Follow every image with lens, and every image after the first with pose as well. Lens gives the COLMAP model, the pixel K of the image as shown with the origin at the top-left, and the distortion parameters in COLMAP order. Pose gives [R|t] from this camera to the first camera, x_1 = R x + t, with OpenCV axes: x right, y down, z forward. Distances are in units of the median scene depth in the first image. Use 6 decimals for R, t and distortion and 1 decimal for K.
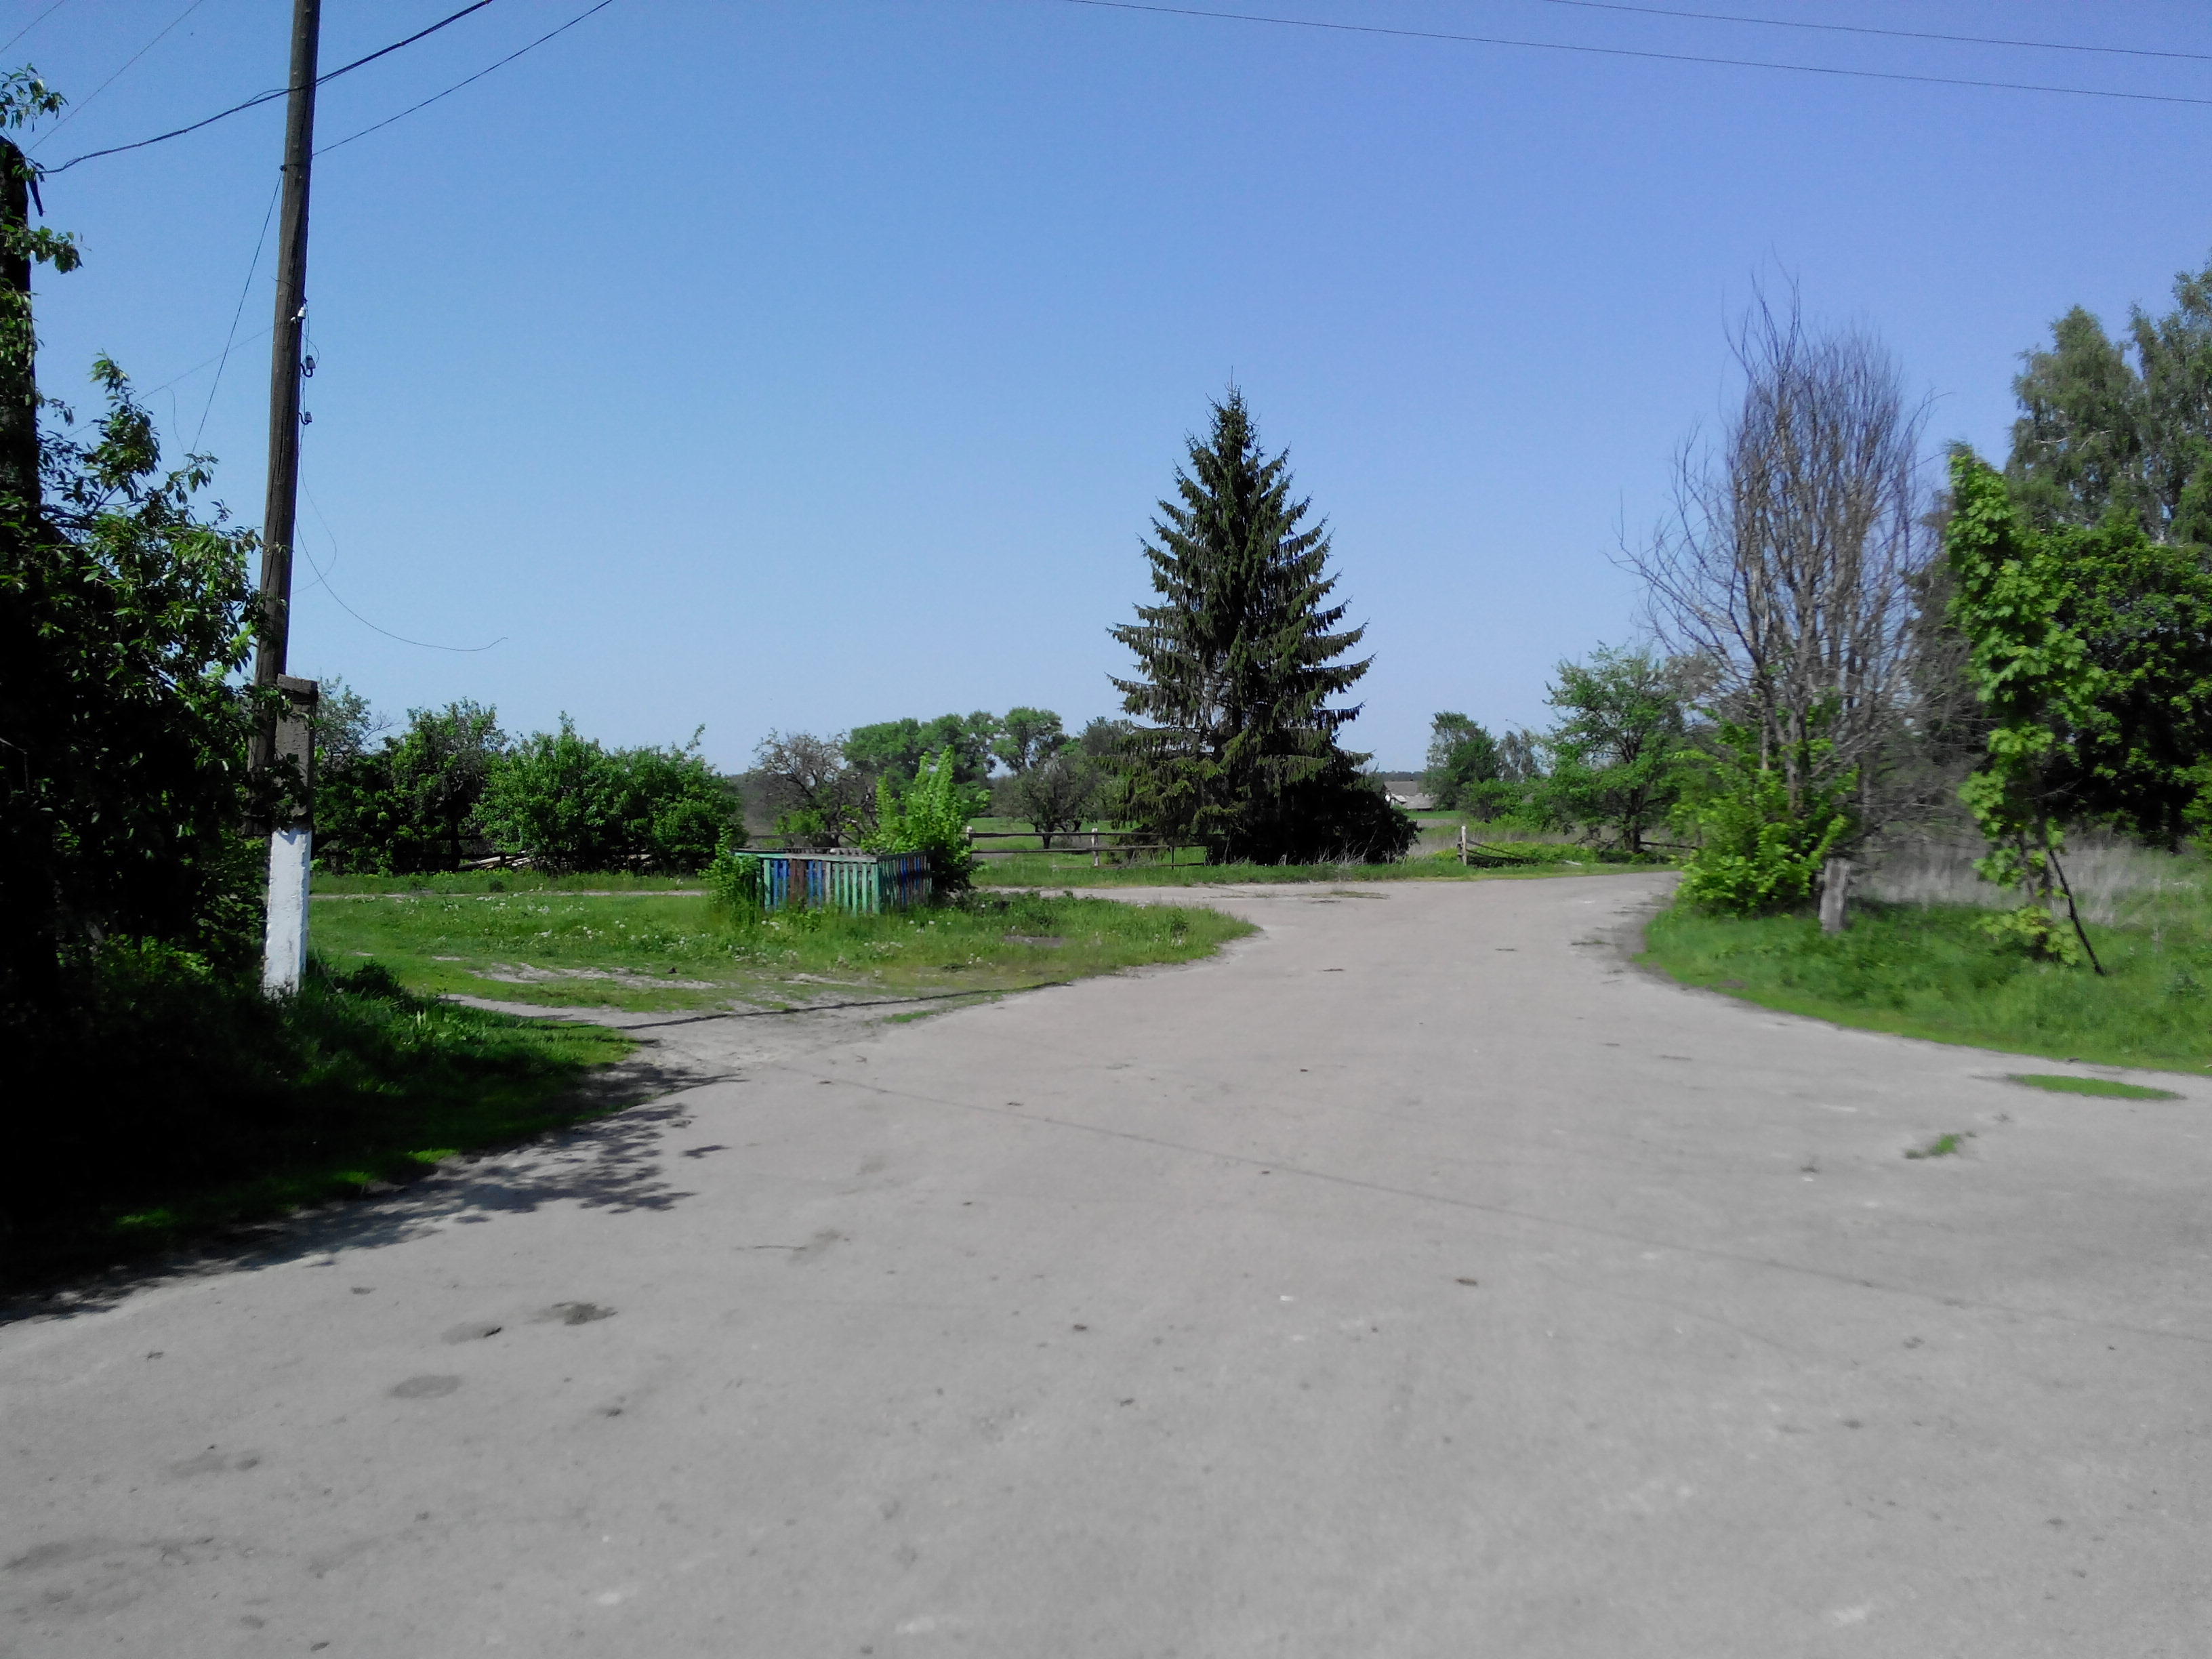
lens RADIAL K [[1664.0, 0, 1119.9], [0, 1664.0, 826.6], [0, 0, 1]] dist [0.026325, -0.043806]
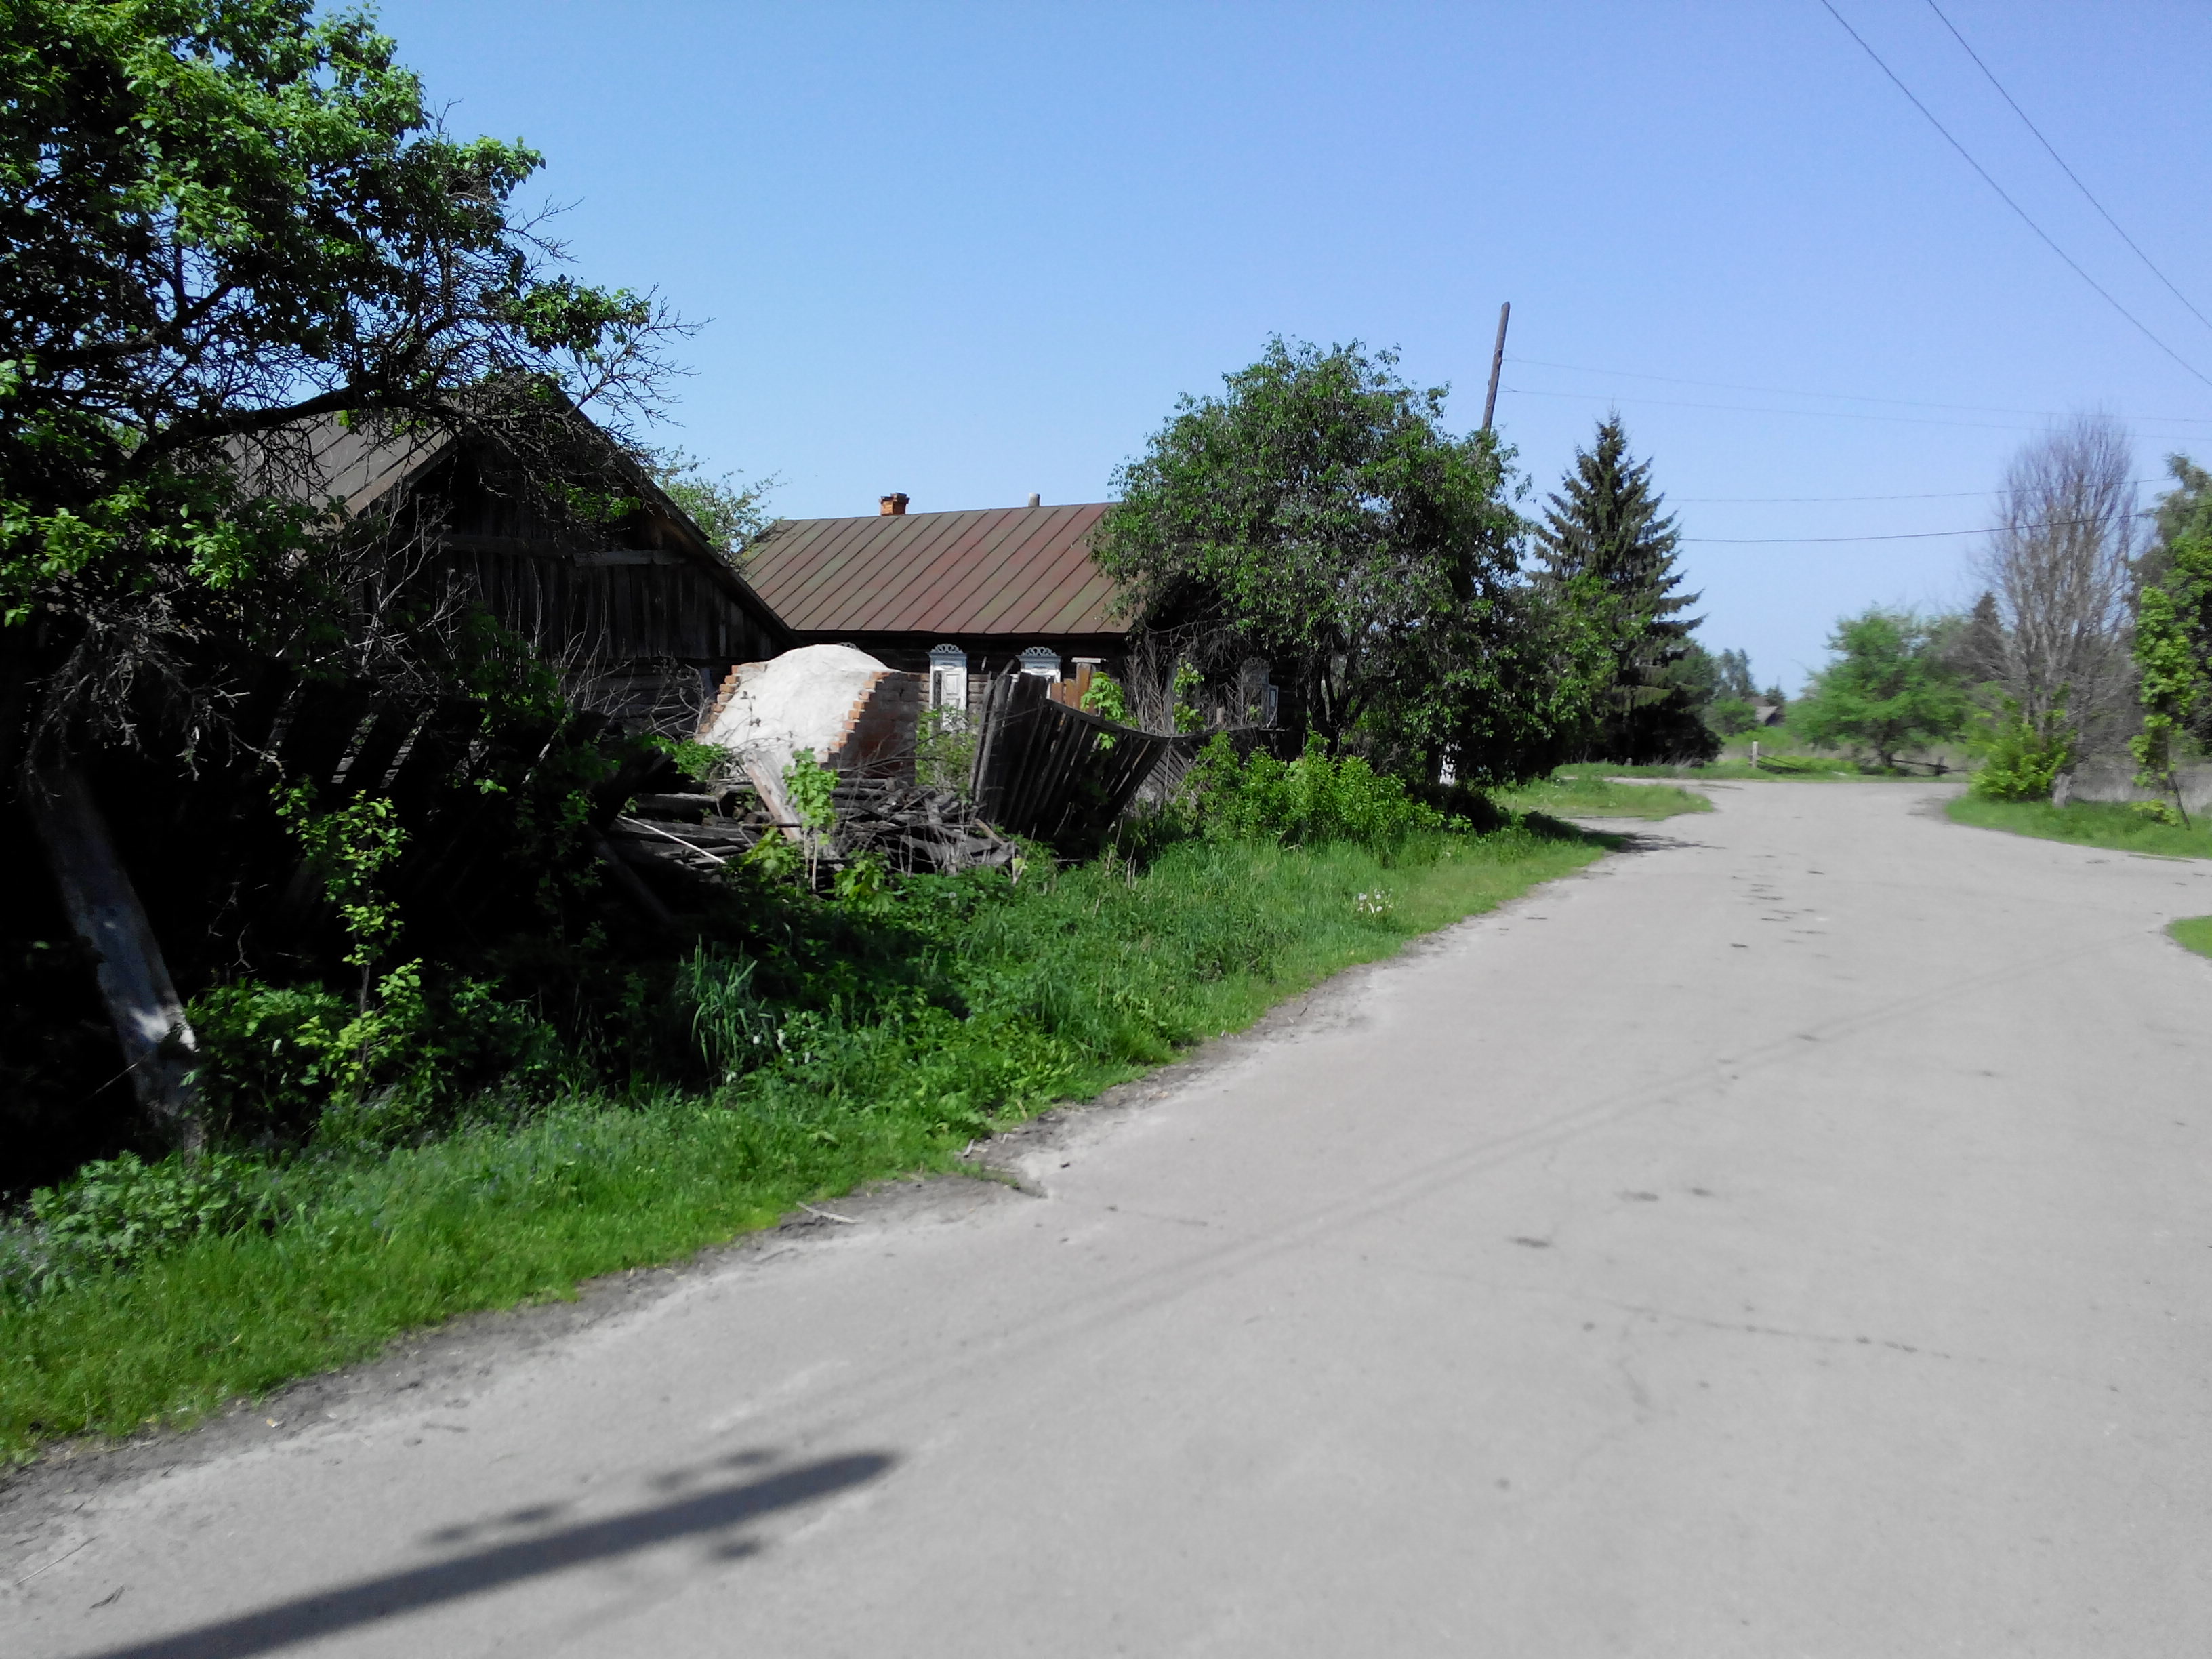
lens RADIAL K [[1664.0, 0, 1090.2], [0, 1664.0, 866.3], [0, 0, 1]] dist [0.026325, -0.043806]
pose [[0.992998, 0.048813, -0.107578, -0.190408], [-0.039064, 0.995090, 0.090941, -0.002442], [0.111489, -0.086101, 0.990029, -0.420151]]
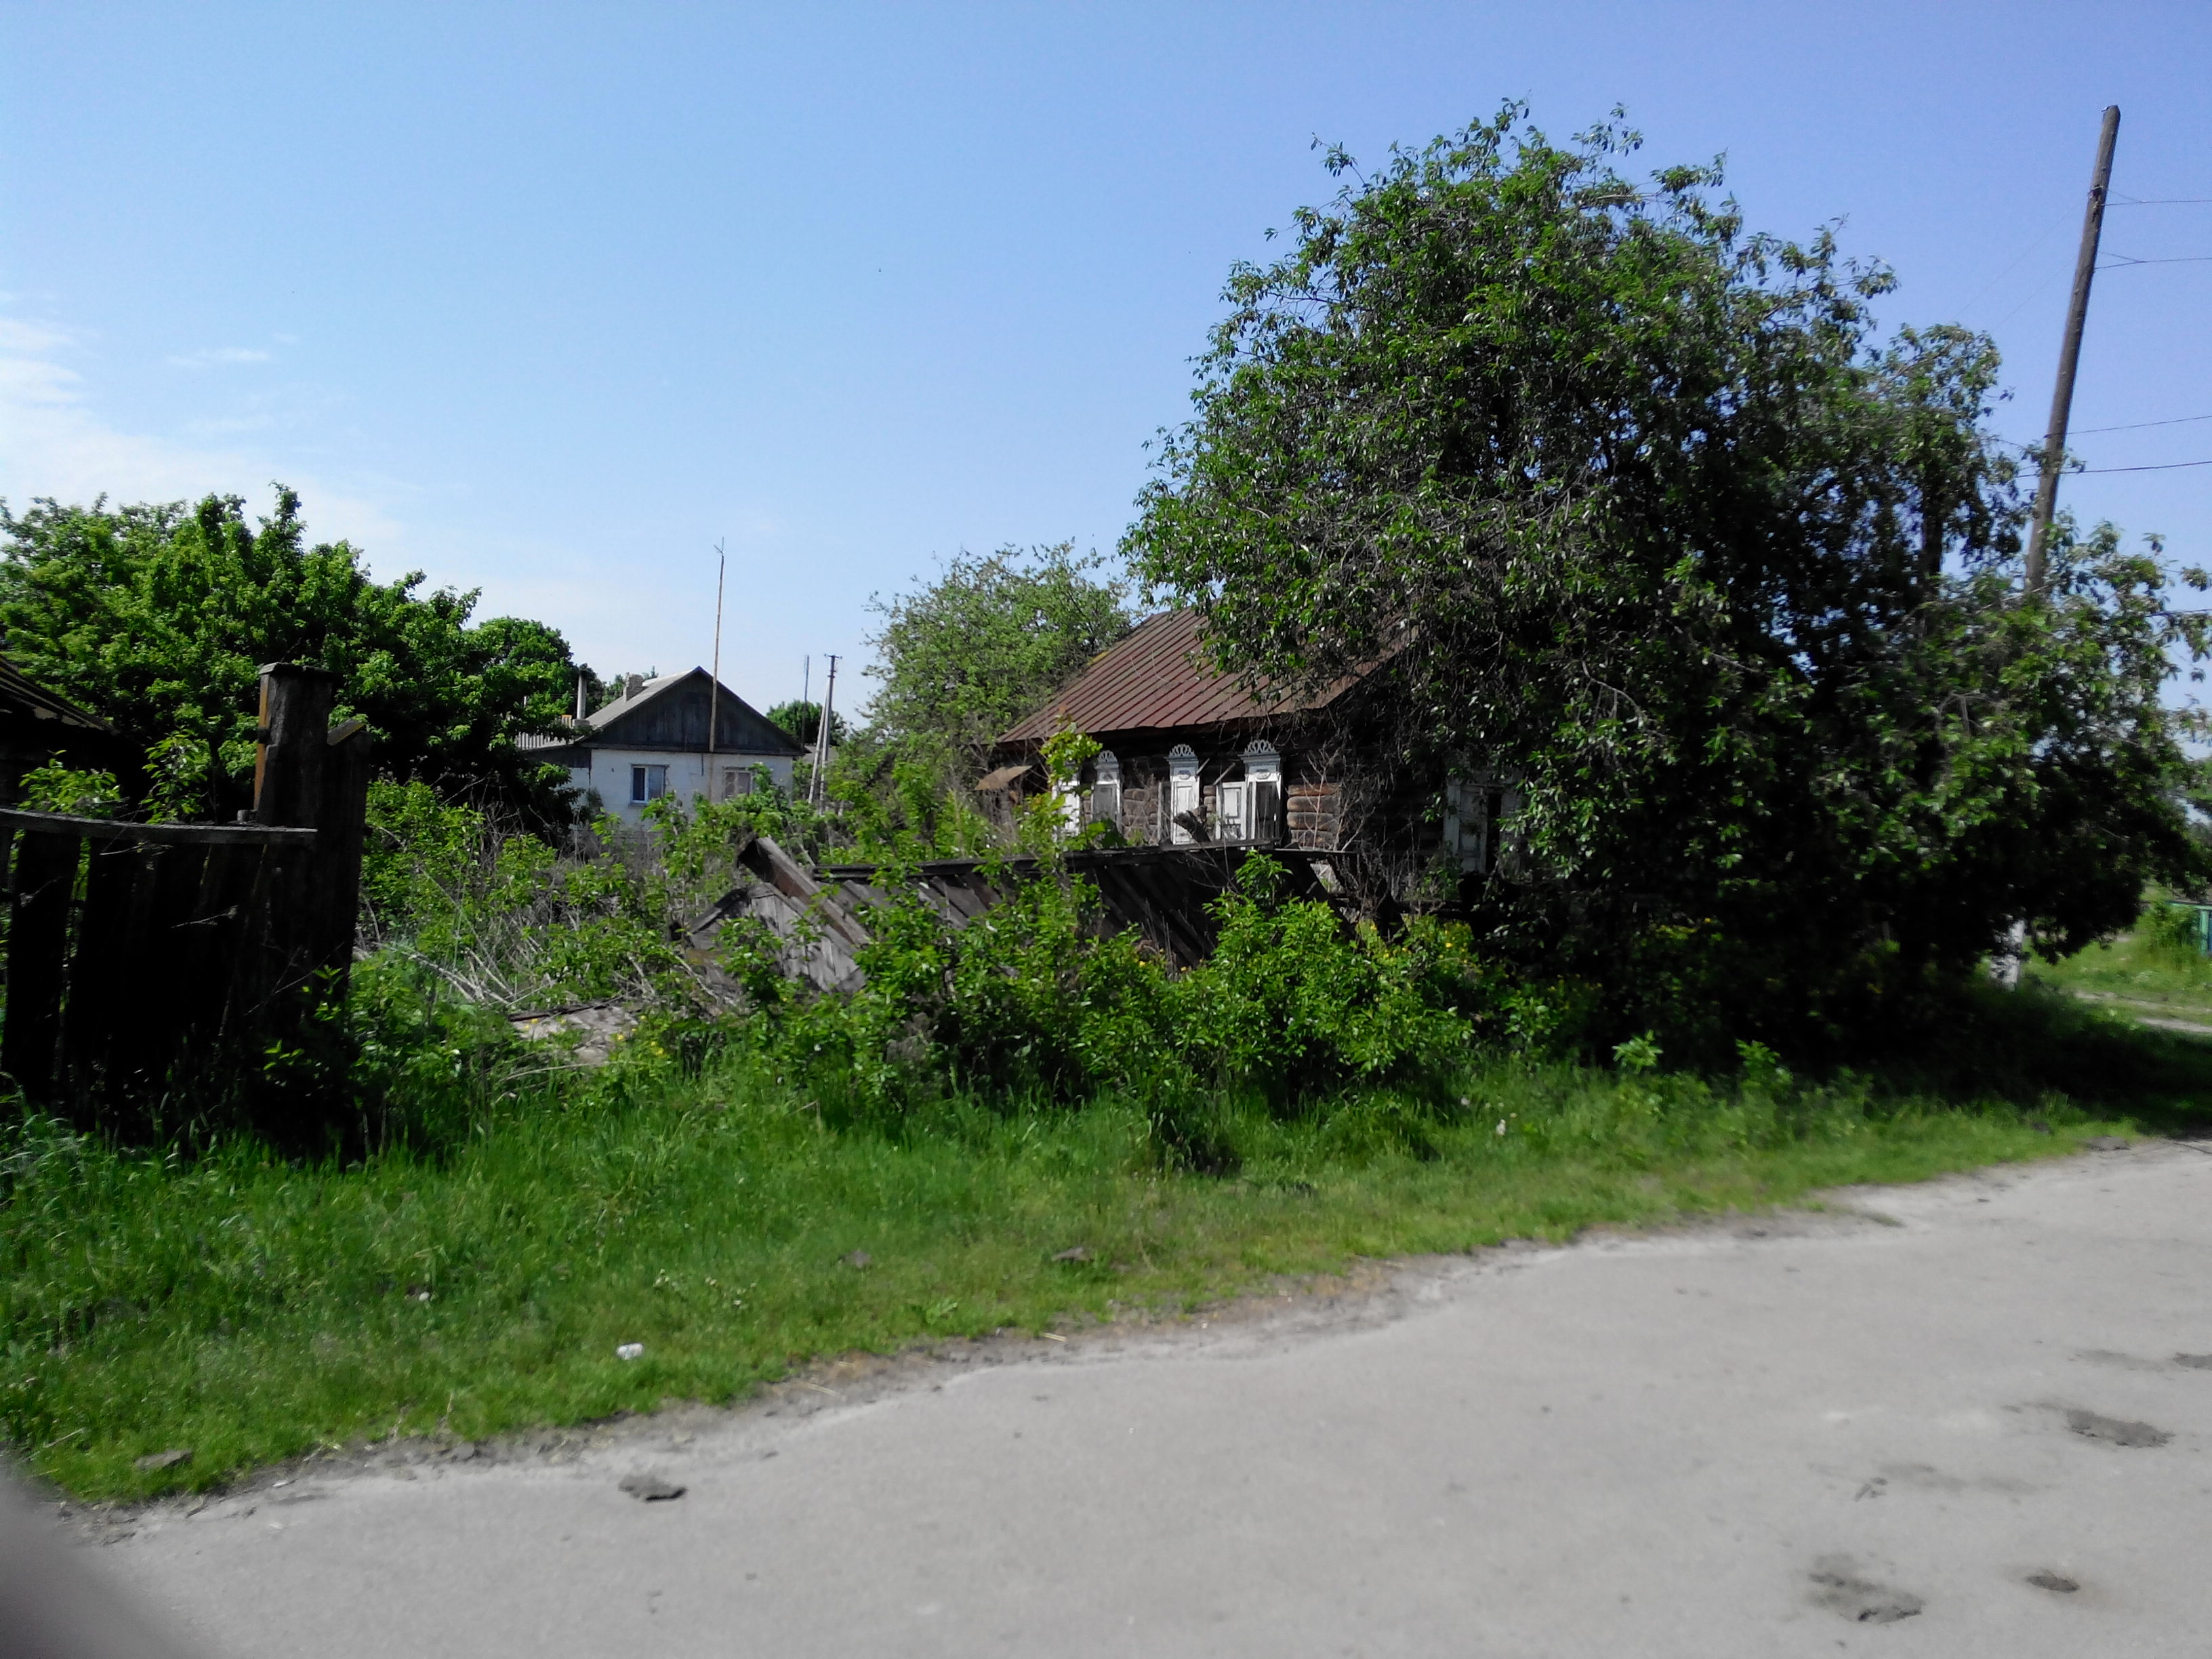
lens RADIAL K [[1664.0, 0, 999.6], [0, 1664.0, 863.2], [0, 0, 1]] dist [0.026325, -0.043806]
pose [[0.805600, 0.042563, -0.590929, -0.102349], [-0.039062, 0.999062, 0.018707, -0.001391], [0.591171, 0.008013, 0.806506, -0.213728]]
